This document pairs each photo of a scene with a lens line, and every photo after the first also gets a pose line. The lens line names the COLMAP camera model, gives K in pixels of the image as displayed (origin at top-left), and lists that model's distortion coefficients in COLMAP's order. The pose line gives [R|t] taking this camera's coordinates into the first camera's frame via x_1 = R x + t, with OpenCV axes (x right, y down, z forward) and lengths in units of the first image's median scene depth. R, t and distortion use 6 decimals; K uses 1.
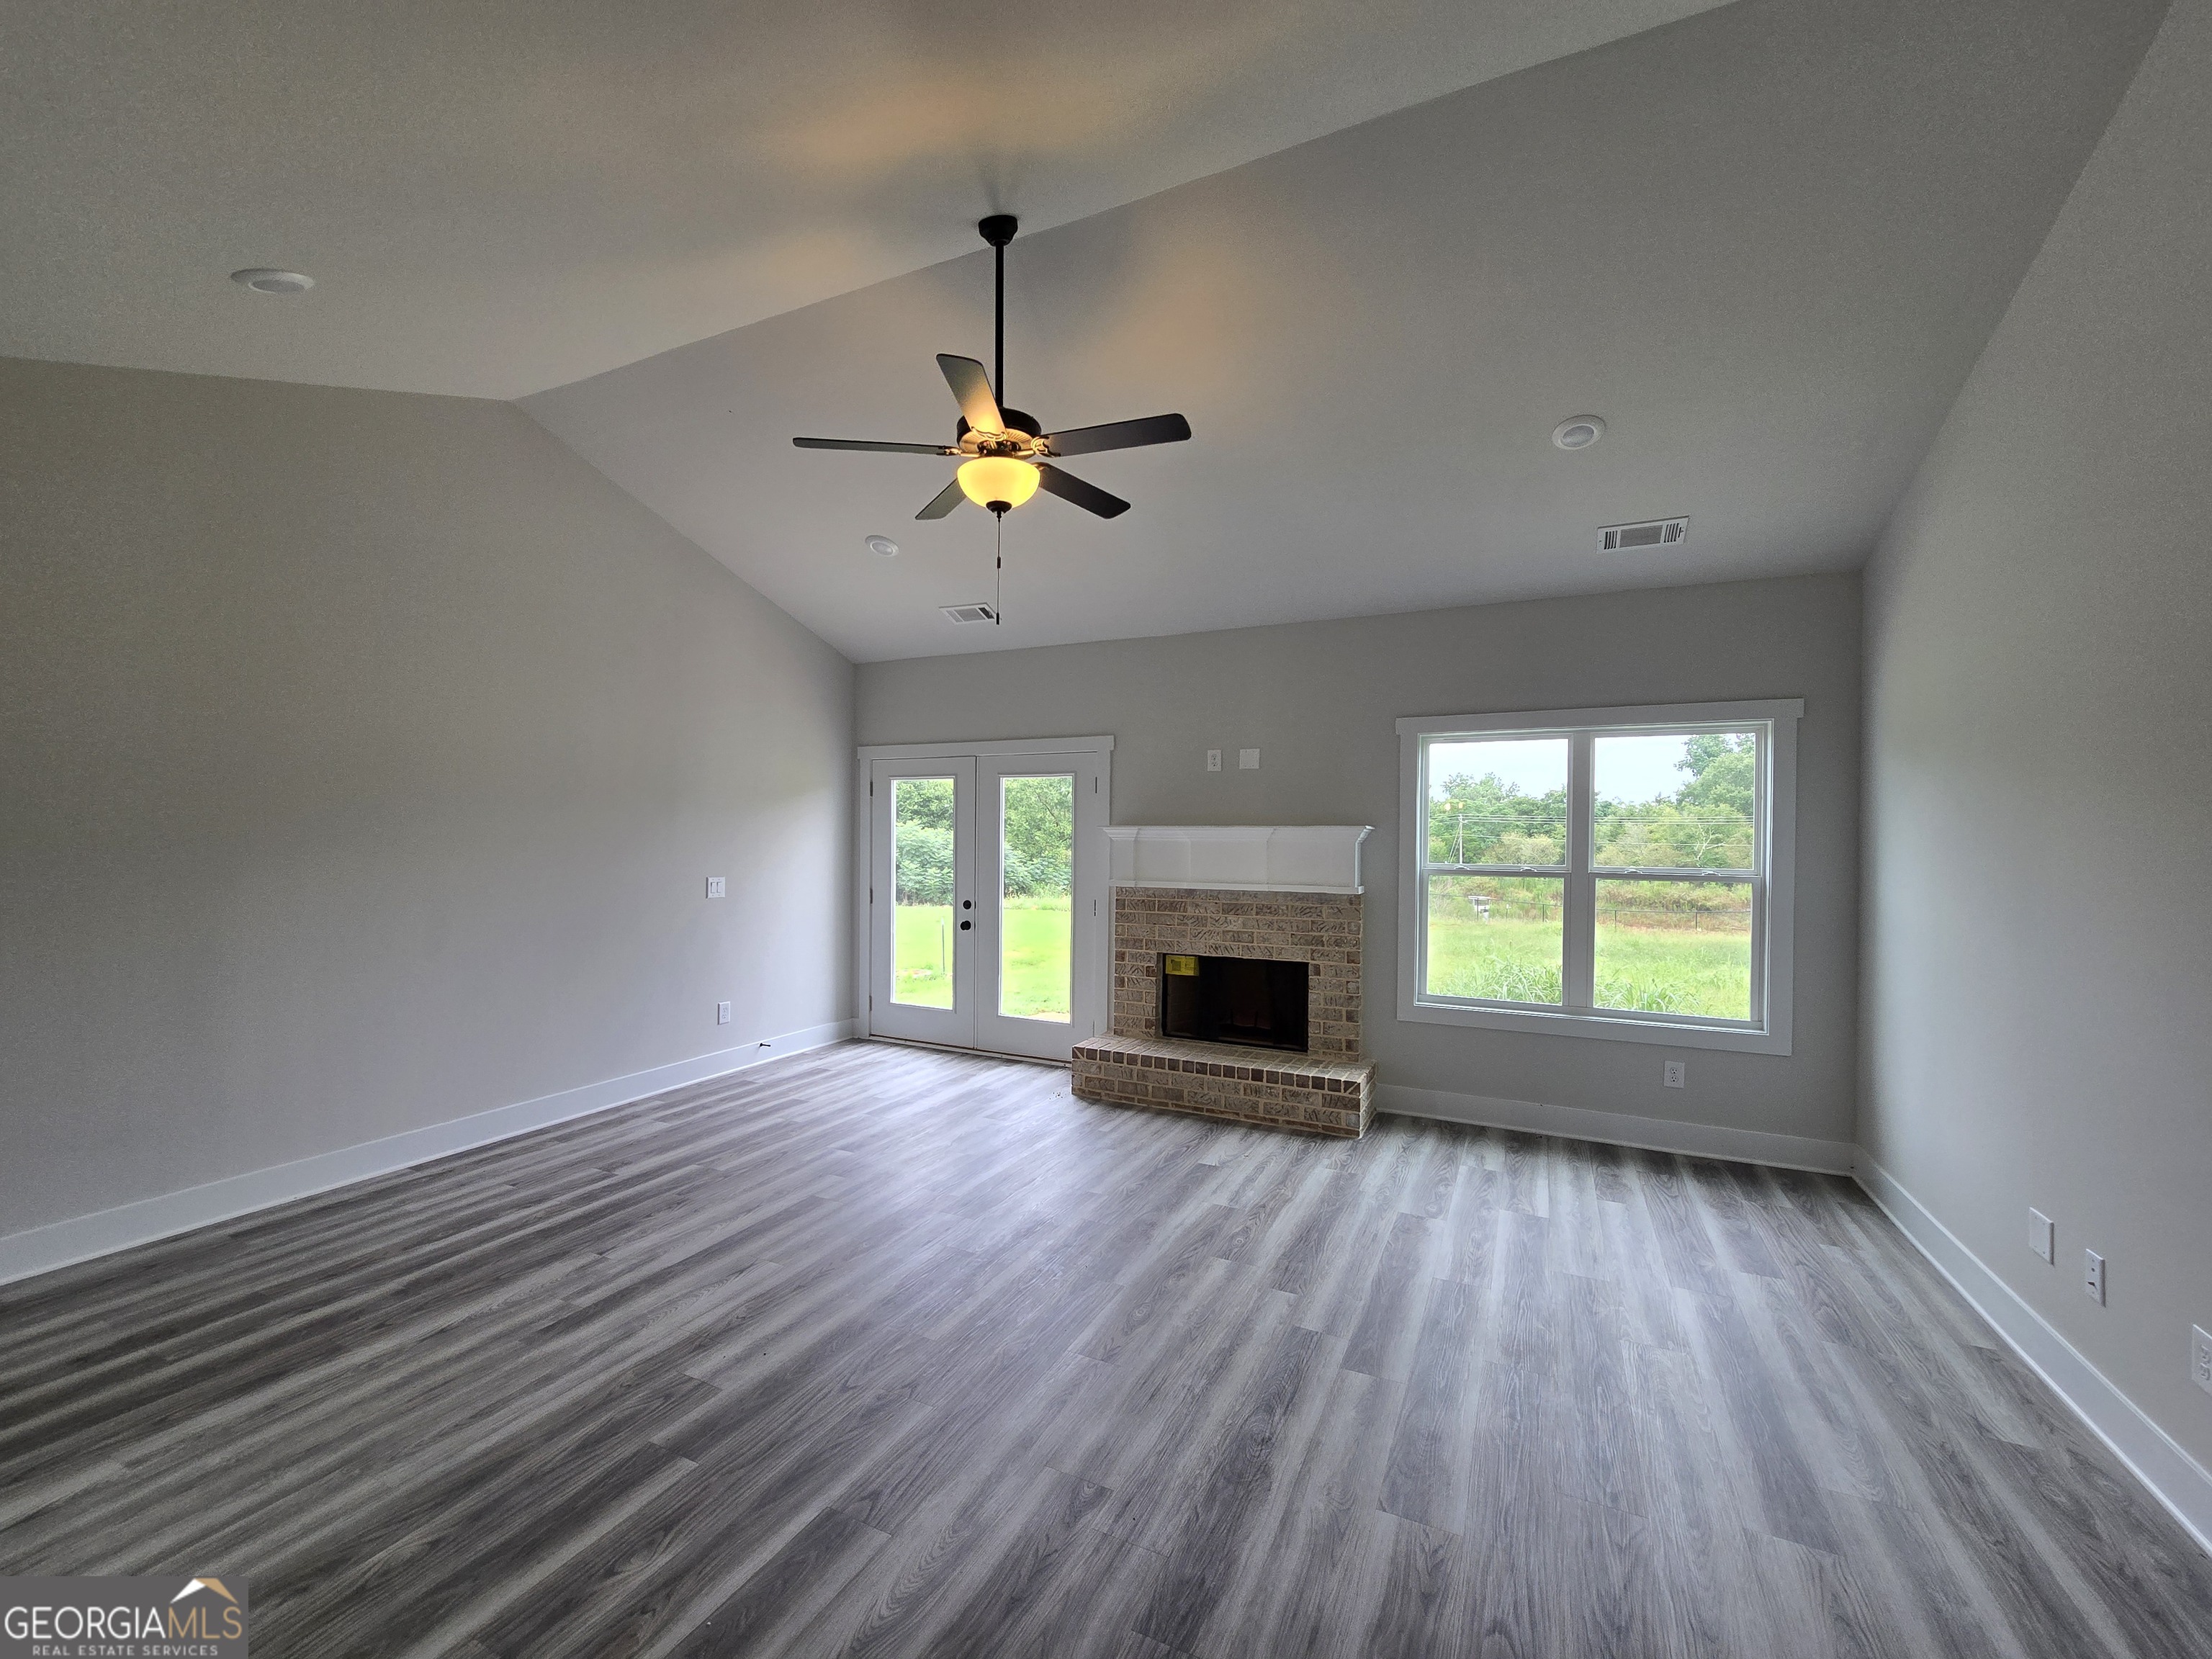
lens RADIAL K [[905.8, 0, 1095.2], [0, 905.8, 843.5], [0, 0, 1]] dist [-0.004775, 0.000194]
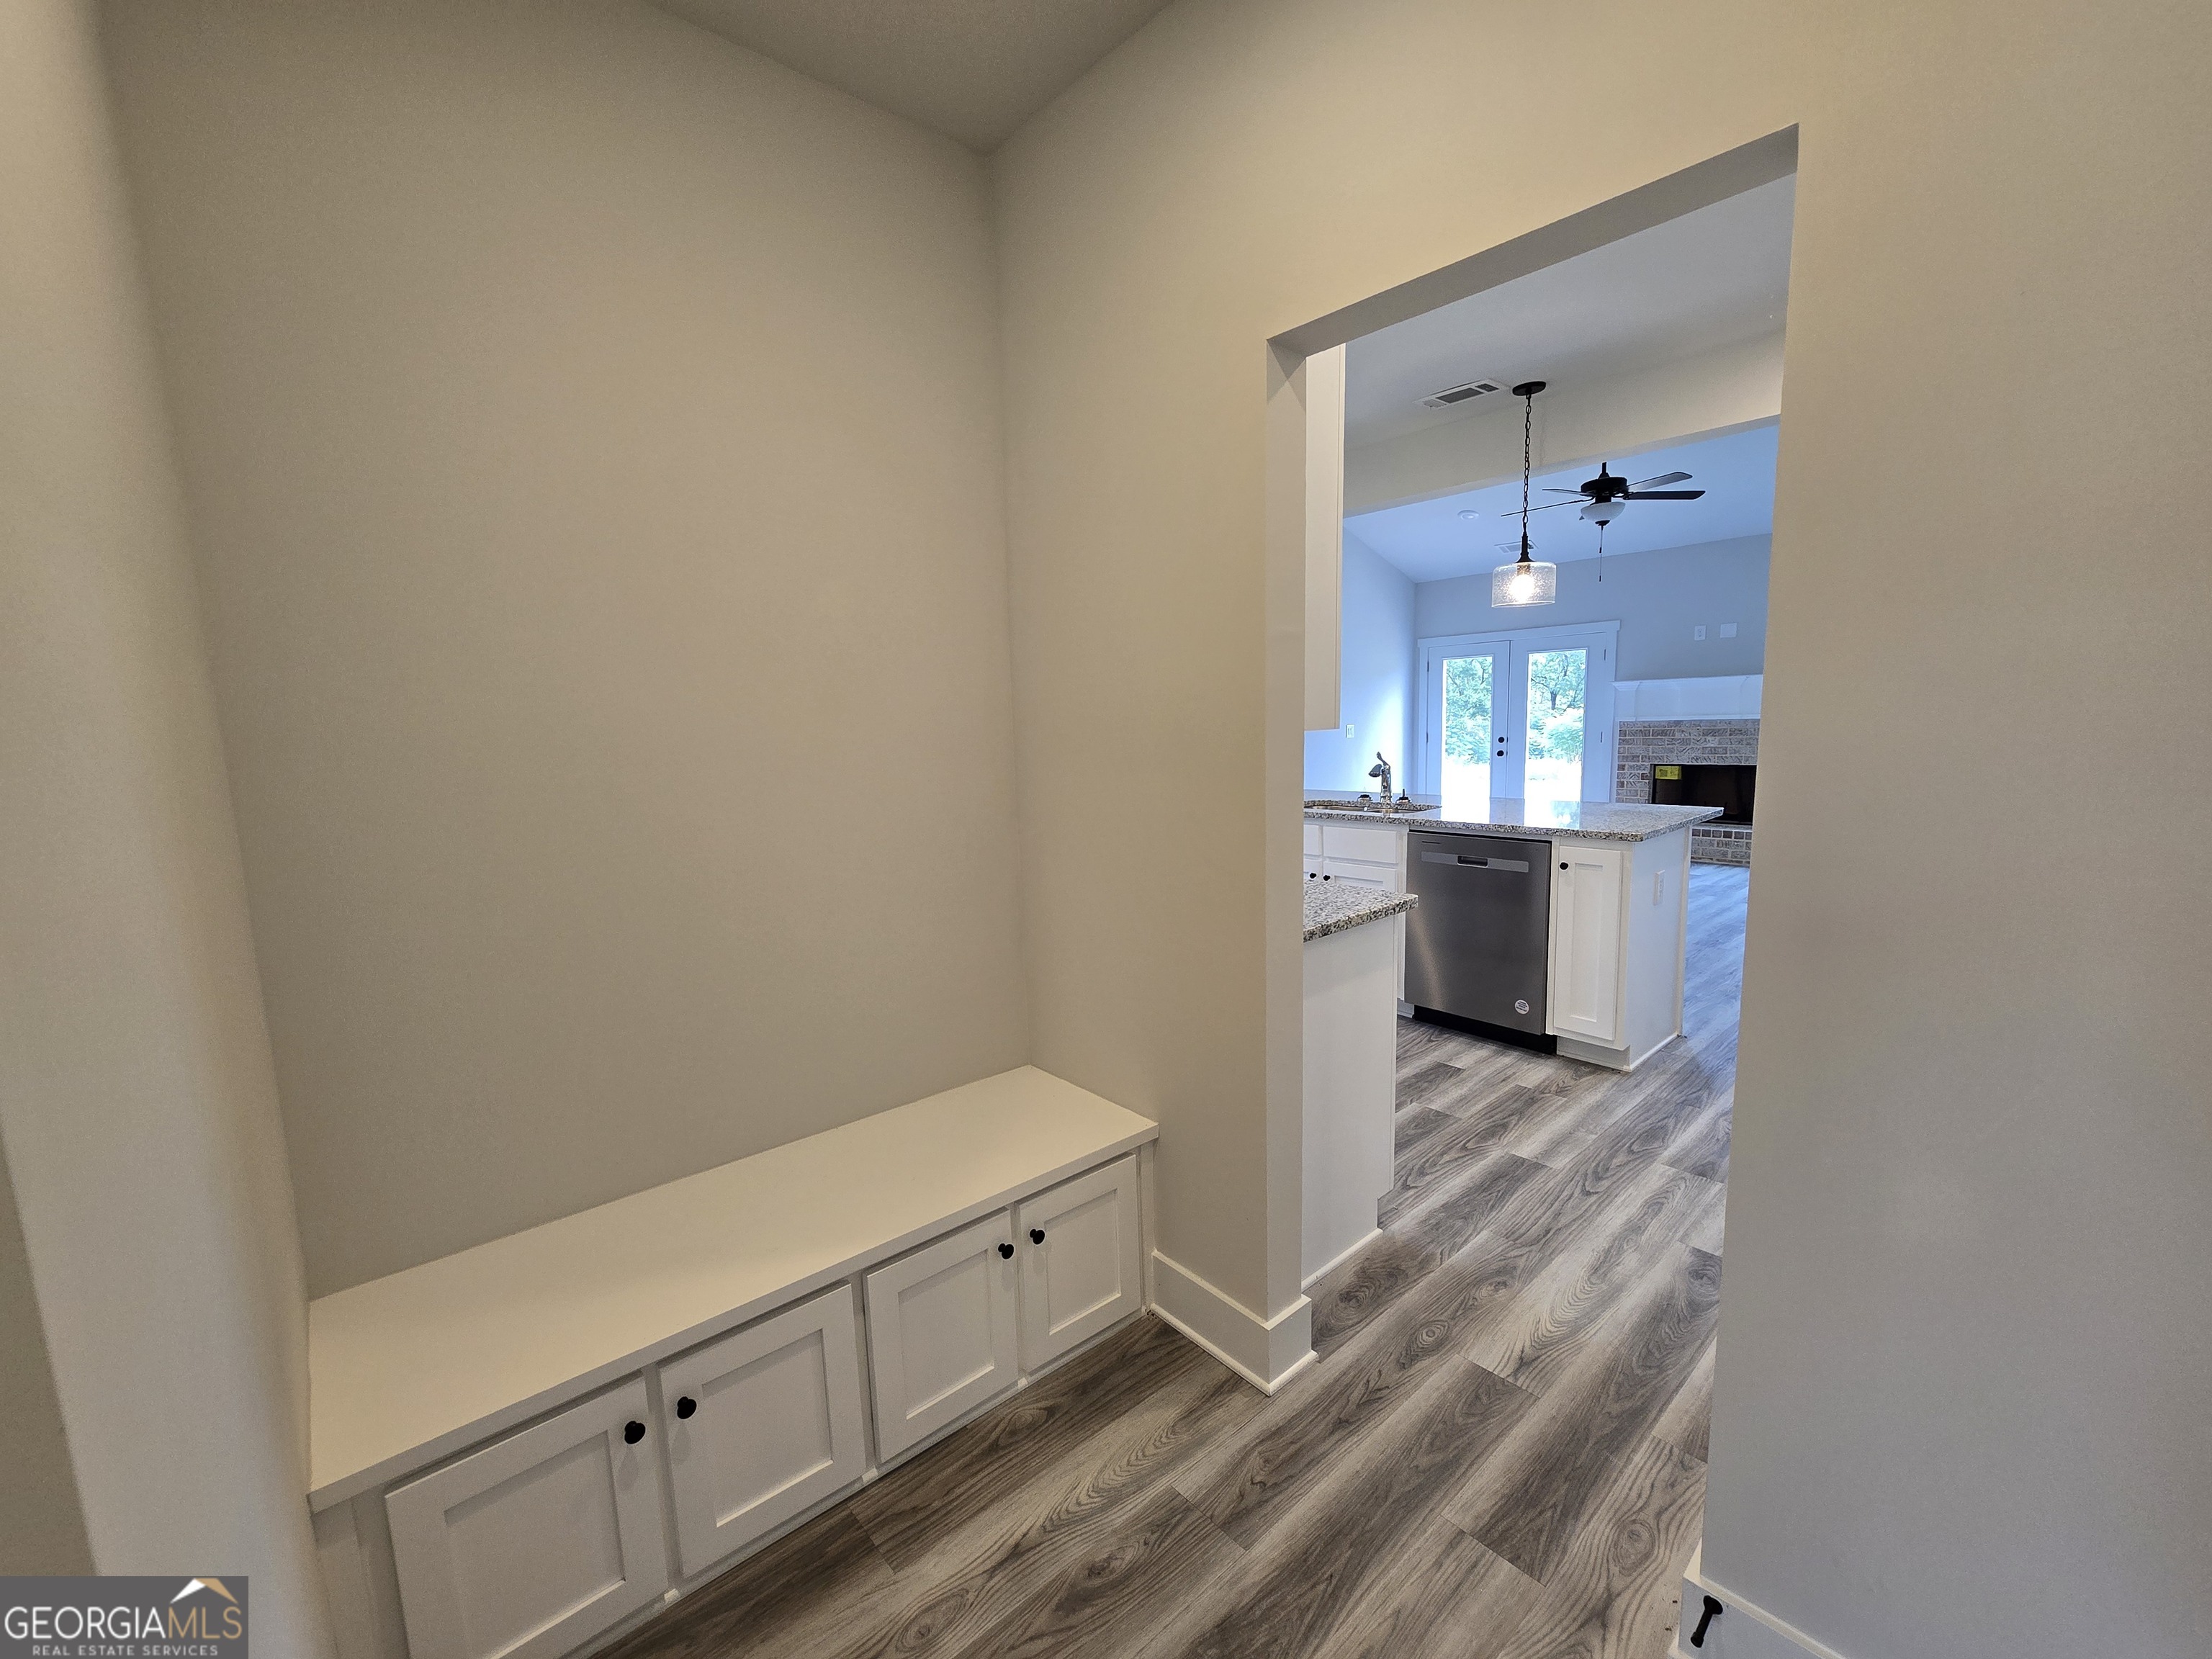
lens RADIAL K [[905.8, 0, 1095.2], [0, 905.8, 843.5], [0, 0, 1]] dist [-0.004775, 0.000194]
pose [[0.918176, 0.013744, -0.395935, -0.190629], [0.038760, 0.991487, 0.124302, 0.028485], [0.394273, -0.129477, 0.909827, -0.795180]]
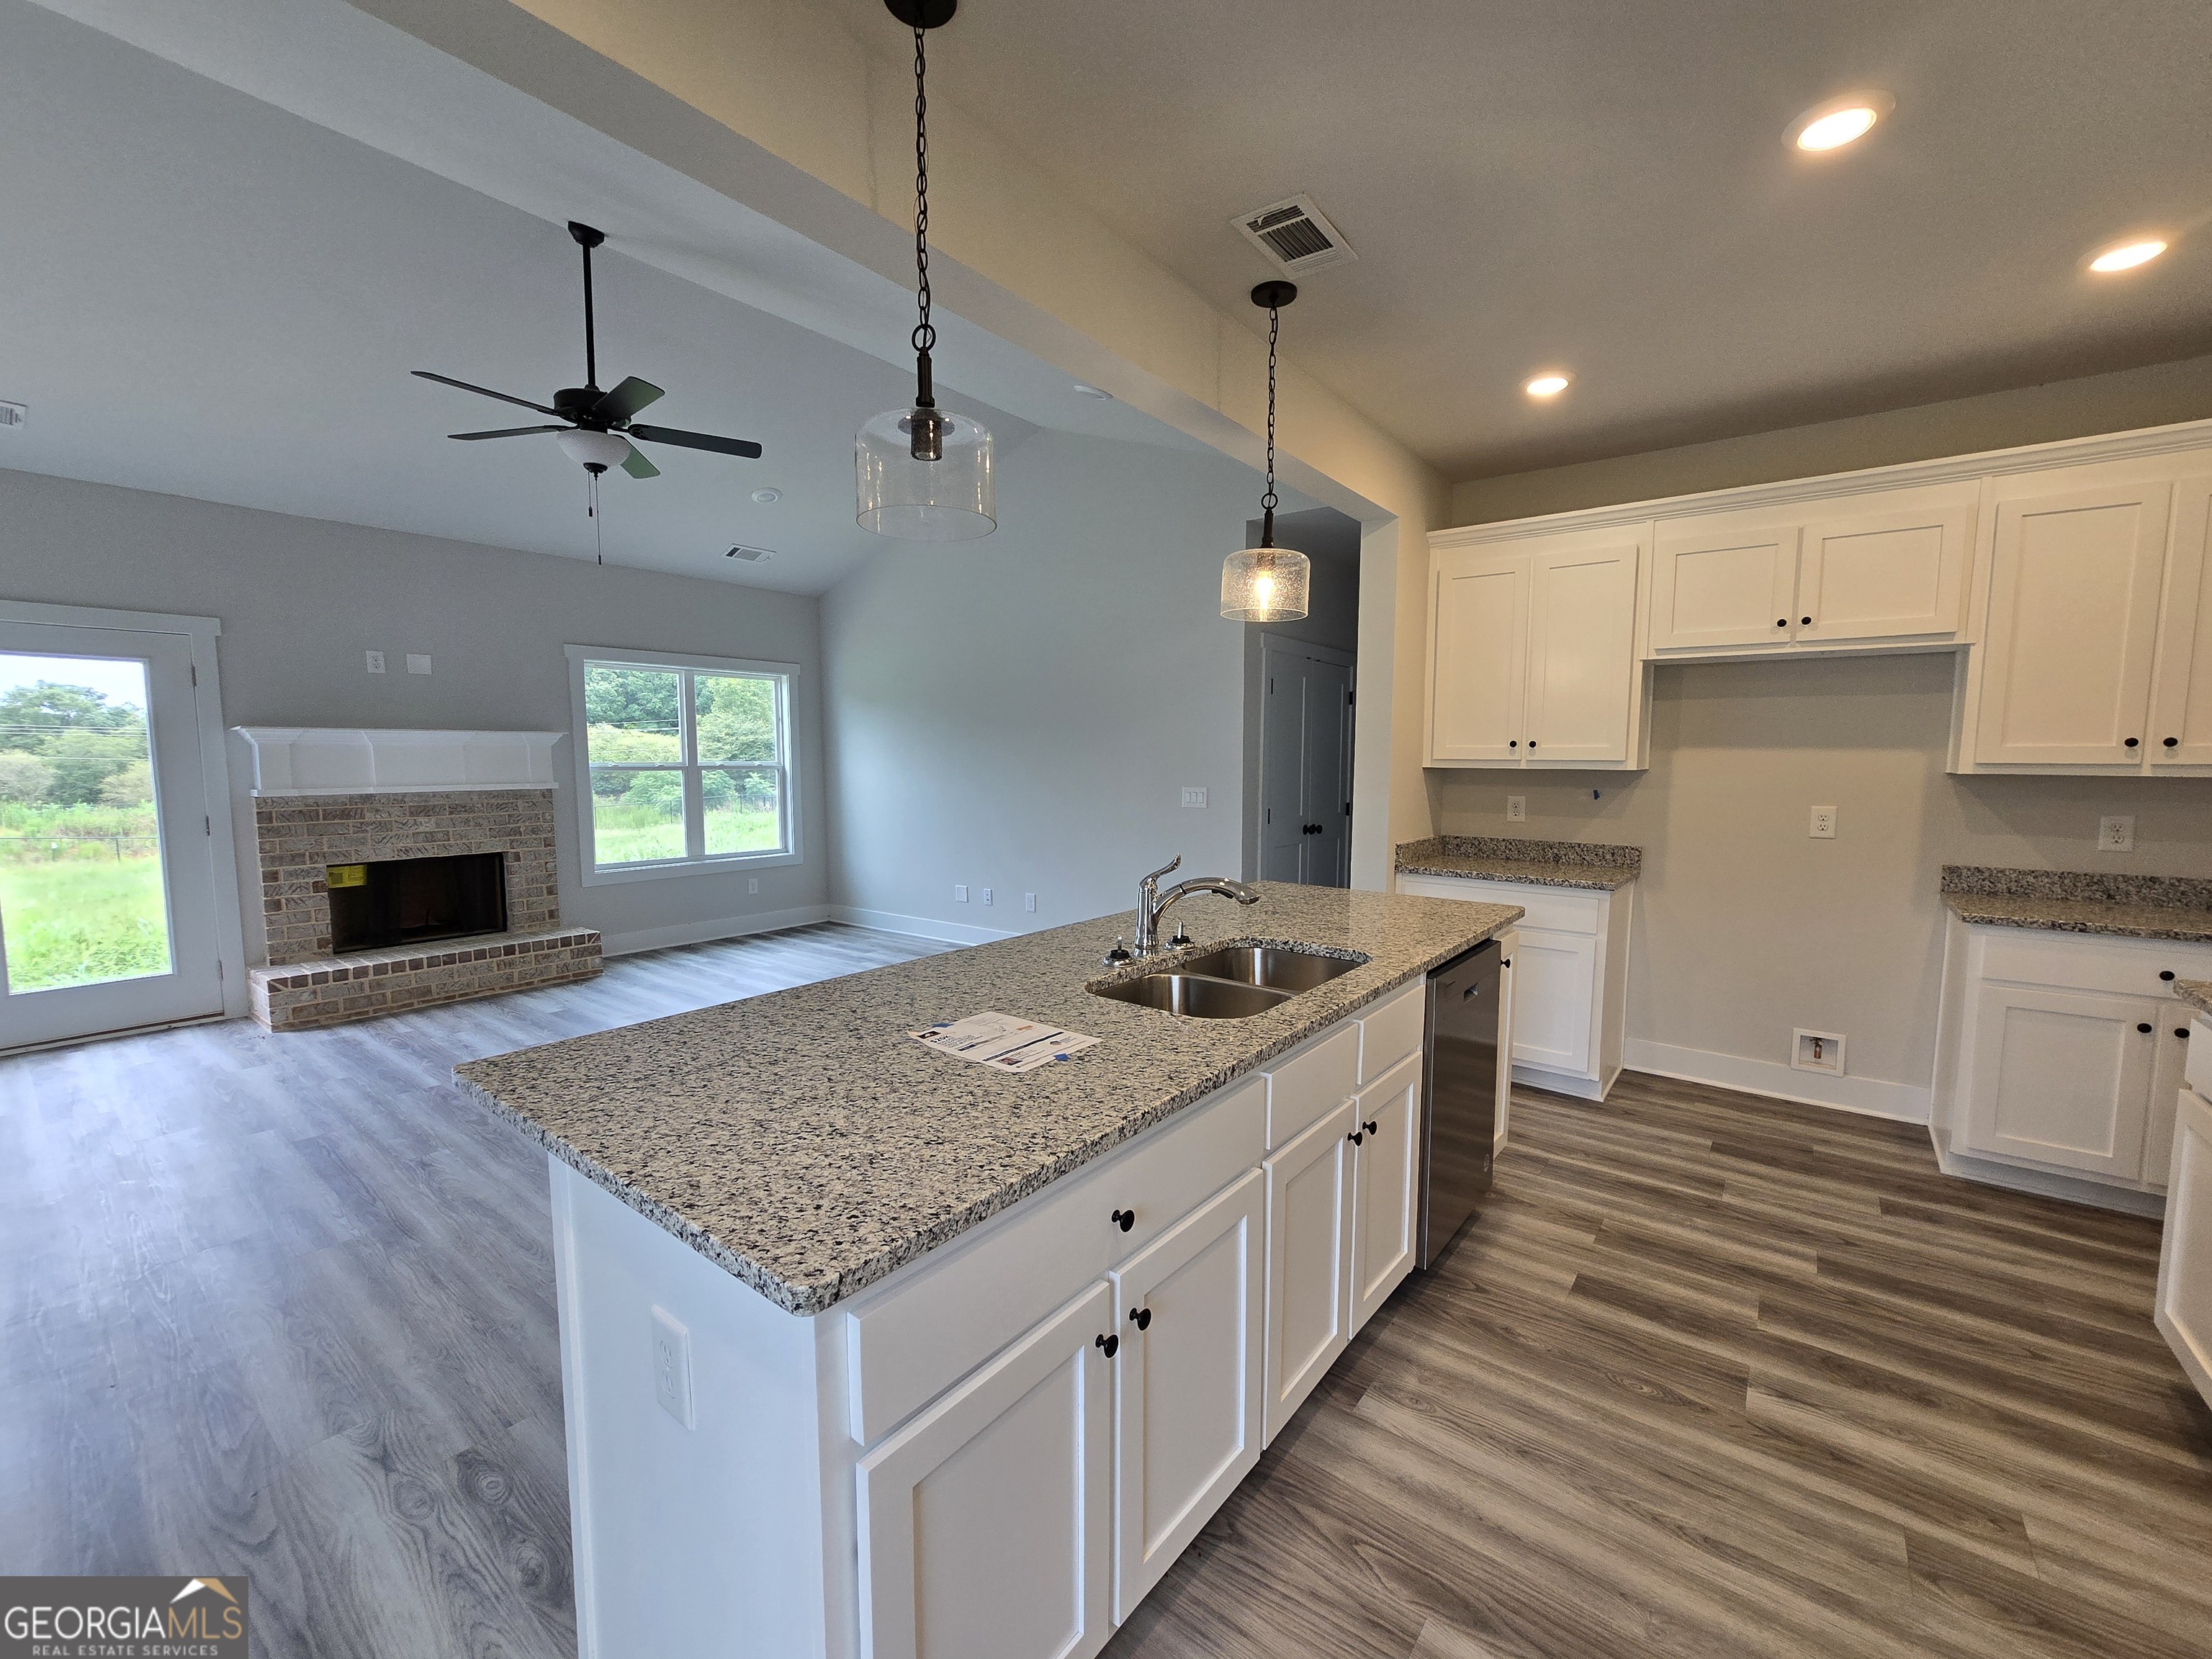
lens RADIAL K [[905.8, 0, 1095.2], [0, 905.8, 843.5], [0, 0, 1]] dist [-0.004775, 0.000194]
pose [[0.209932, -0.102650, 0.972312, -0.684035], [0.011445, 0.994663, 0.102538, 0.012418], [-0.977649, -0.010398, 0.209987, 0.035648]]
